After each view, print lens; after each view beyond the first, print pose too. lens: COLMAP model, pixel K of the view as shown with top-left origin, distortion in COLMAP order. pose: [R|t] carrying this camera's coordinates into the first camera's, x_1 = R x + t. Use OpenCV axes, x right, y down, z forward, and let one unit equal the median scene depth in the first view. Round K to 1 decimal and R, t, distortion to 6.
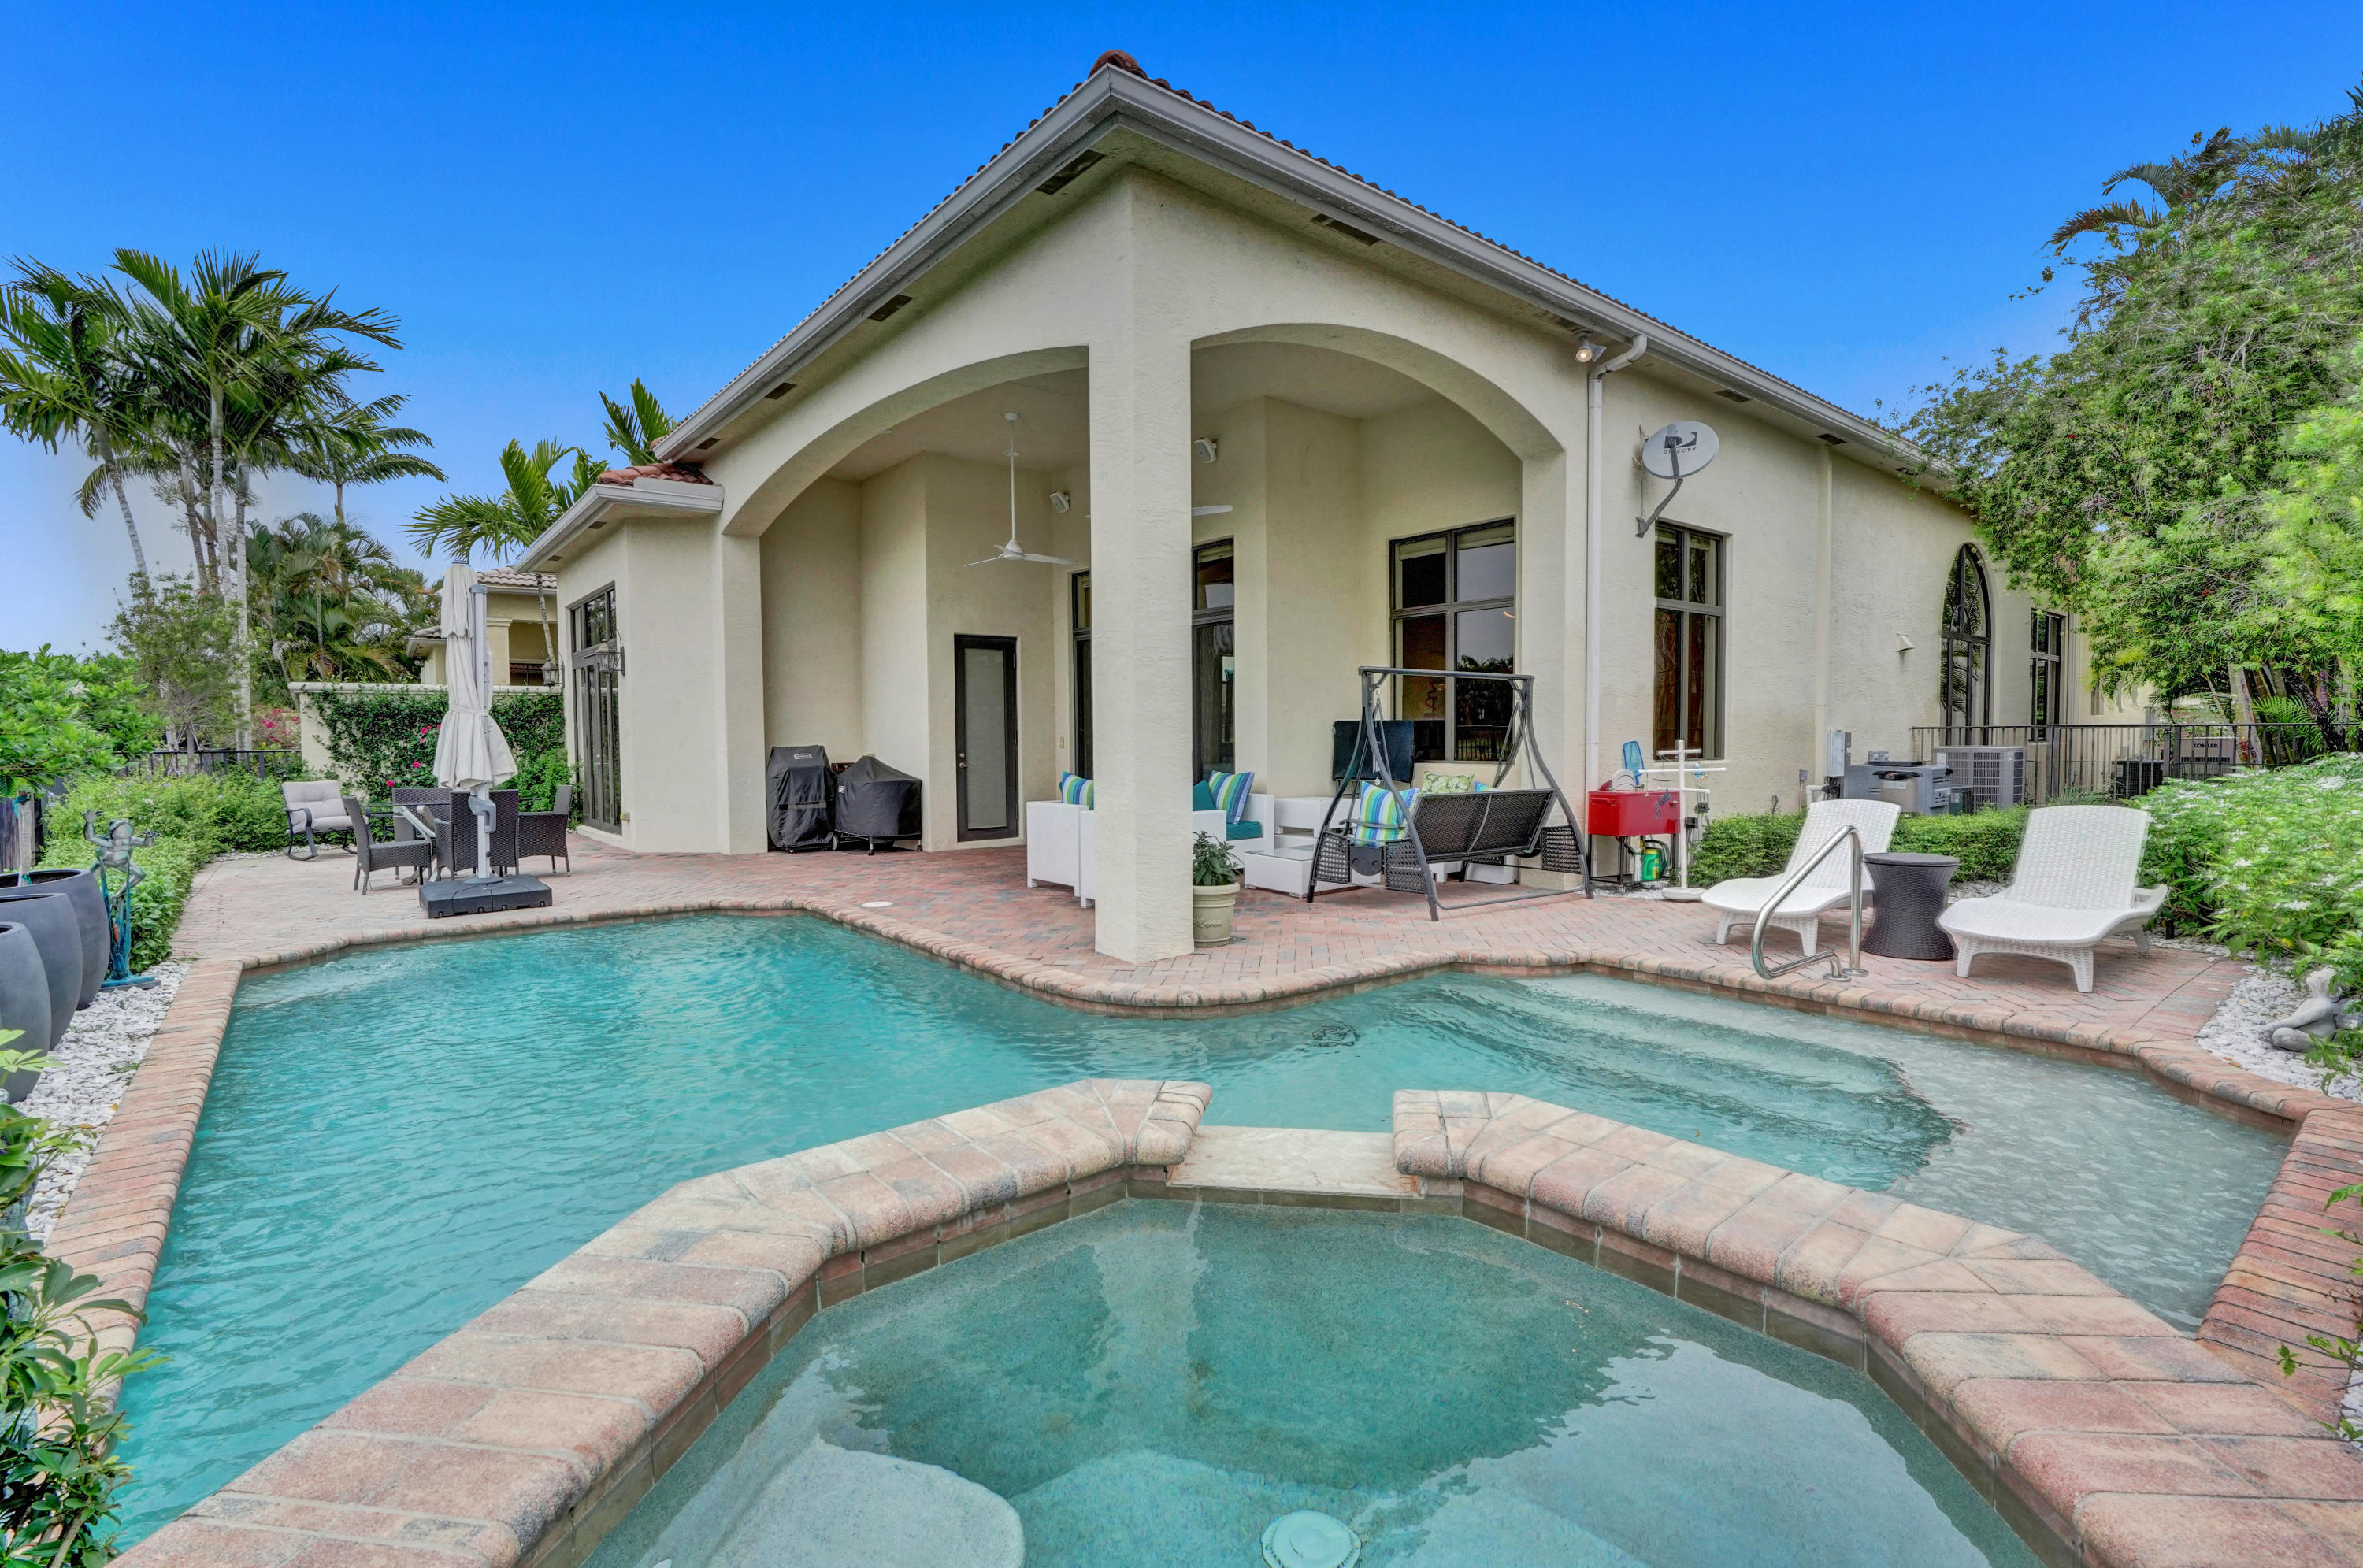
lens RADIAL K [[1083.2, 0, 1188.3], [0, 1083.2, 785.9], [0, 0, 1]] dist [-0.002686, 0.001836]
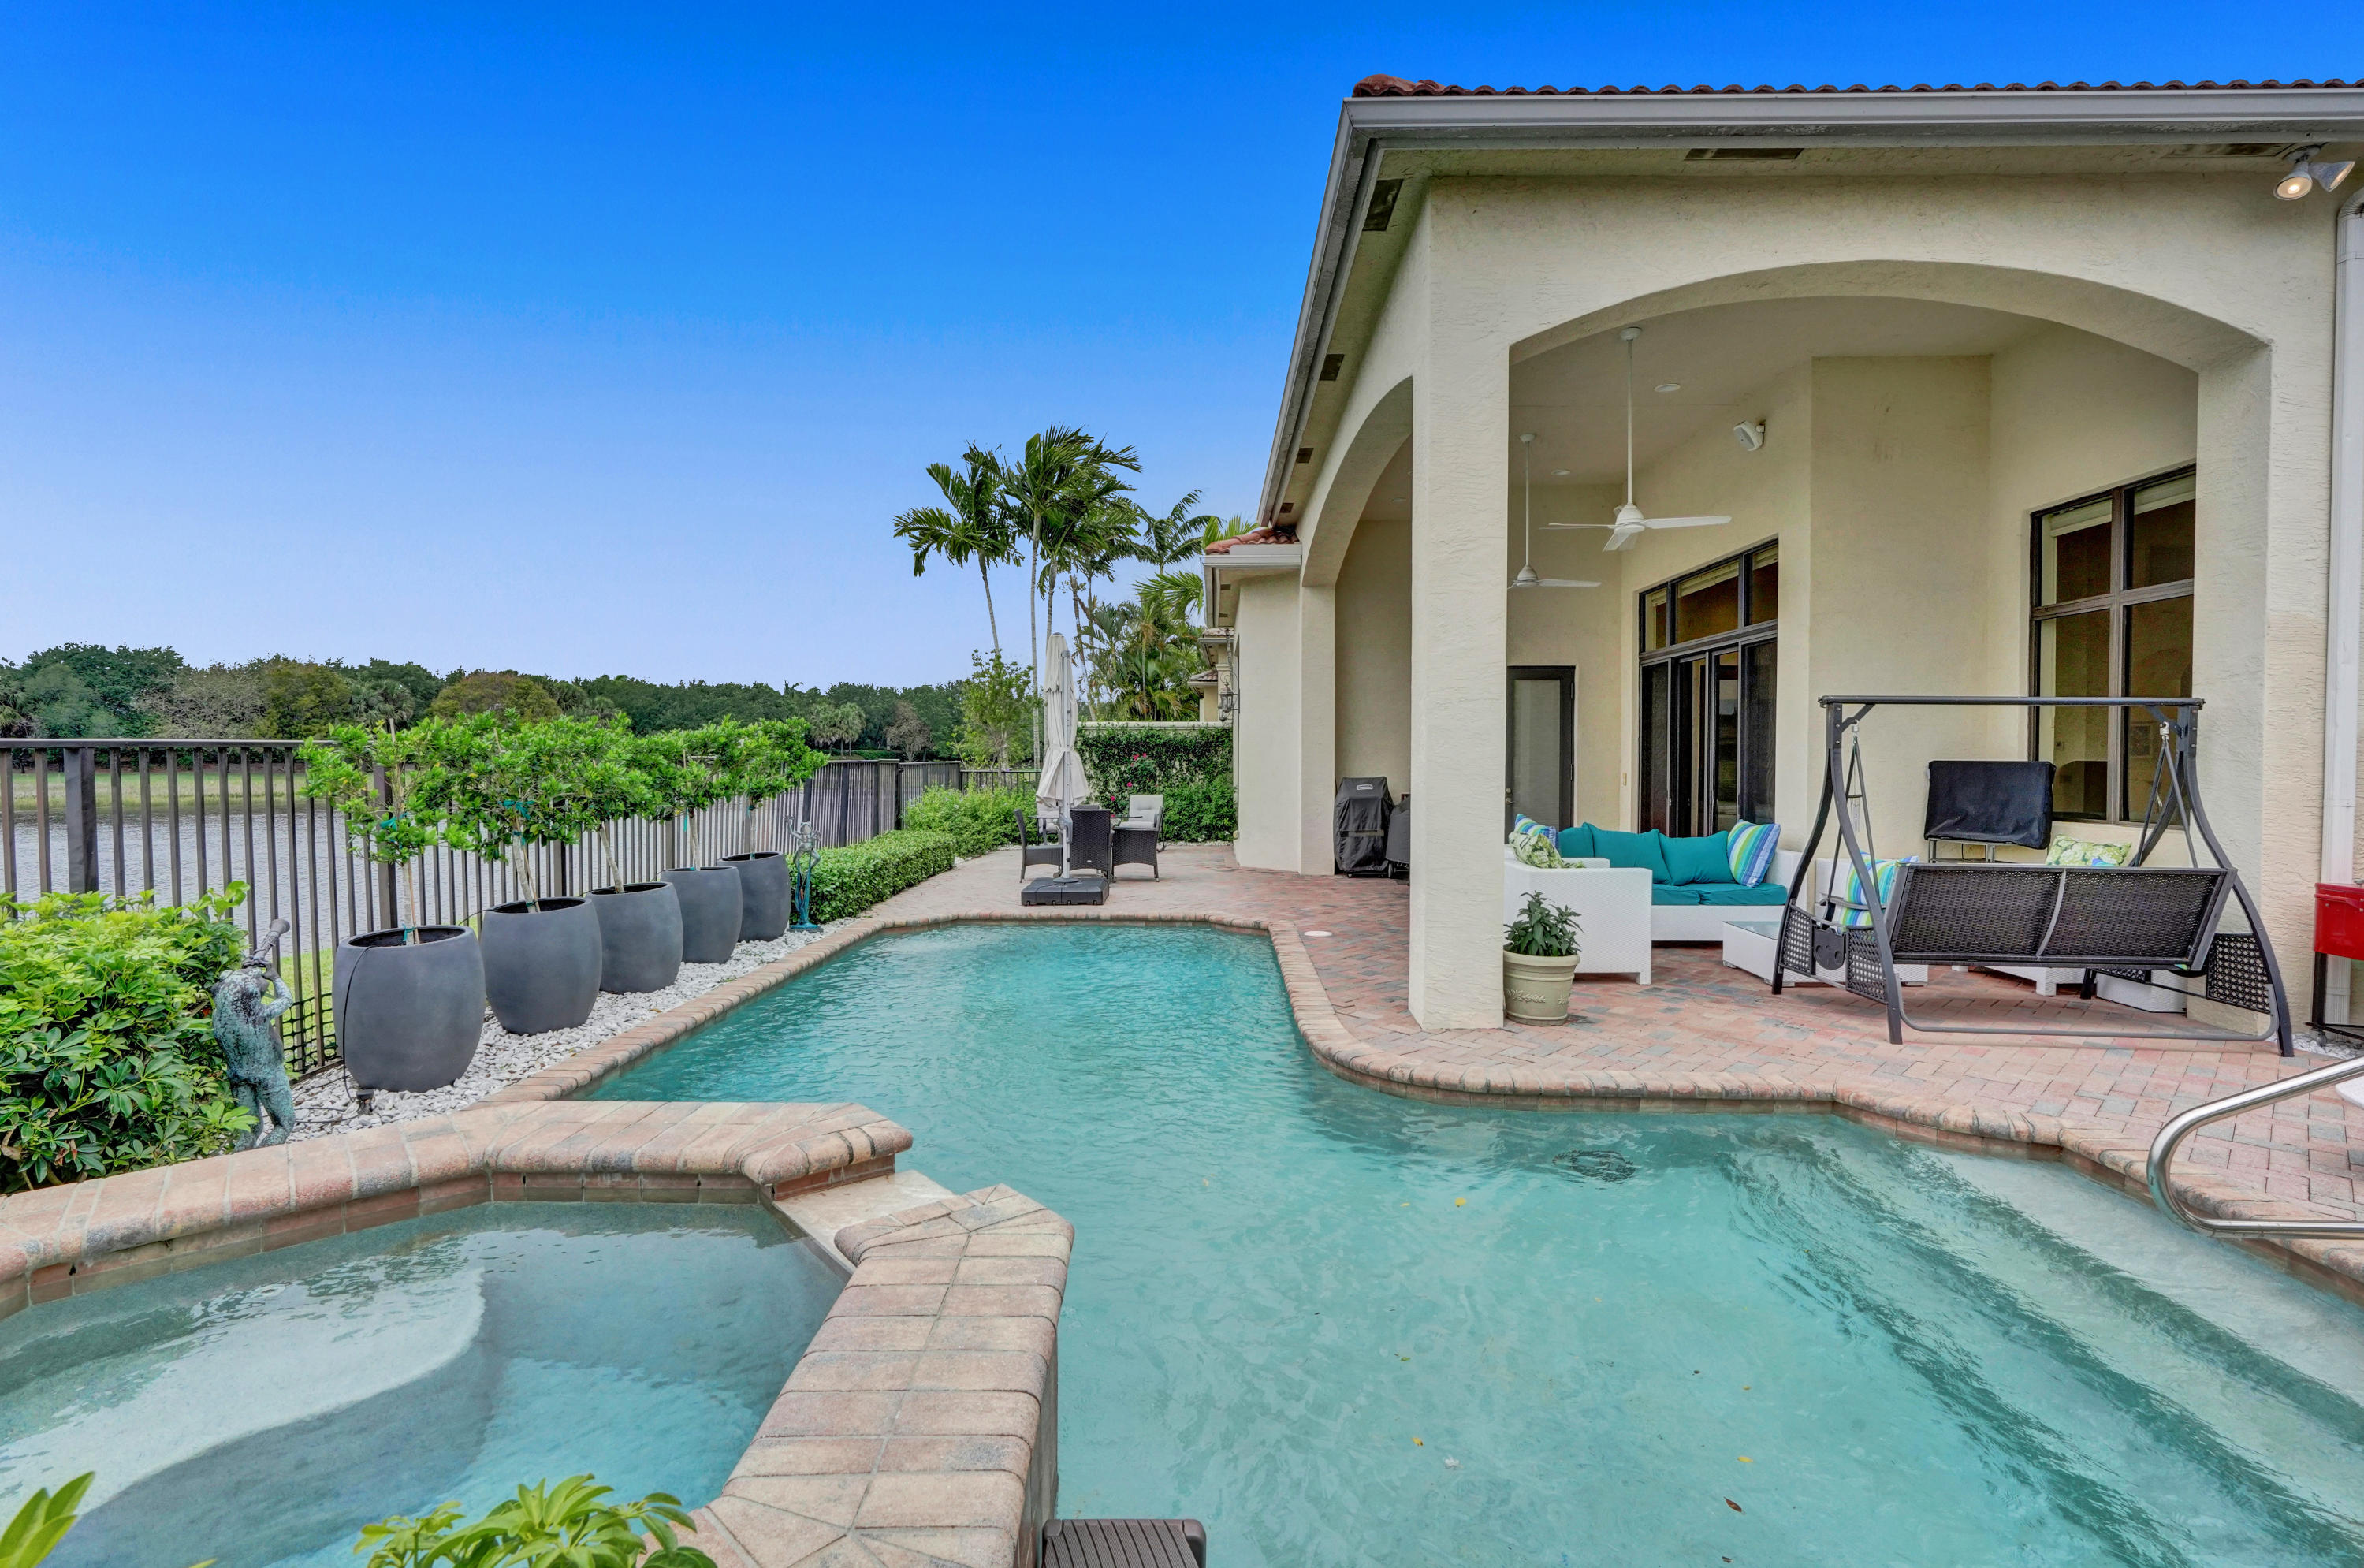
lens RADIAL K [[1083.8, 0, 1188.8], [0, 1083.8, 785.9], [0, 0, 1]] dist [-0.002686, 0.001836]
pose [[0.758530, 0.026079, -0.651116, 0.280859], [-0.039113, 0.999219, -0.005545, -0.021723], [0.650463, 0.029673, 0.758958, 0.109613]]
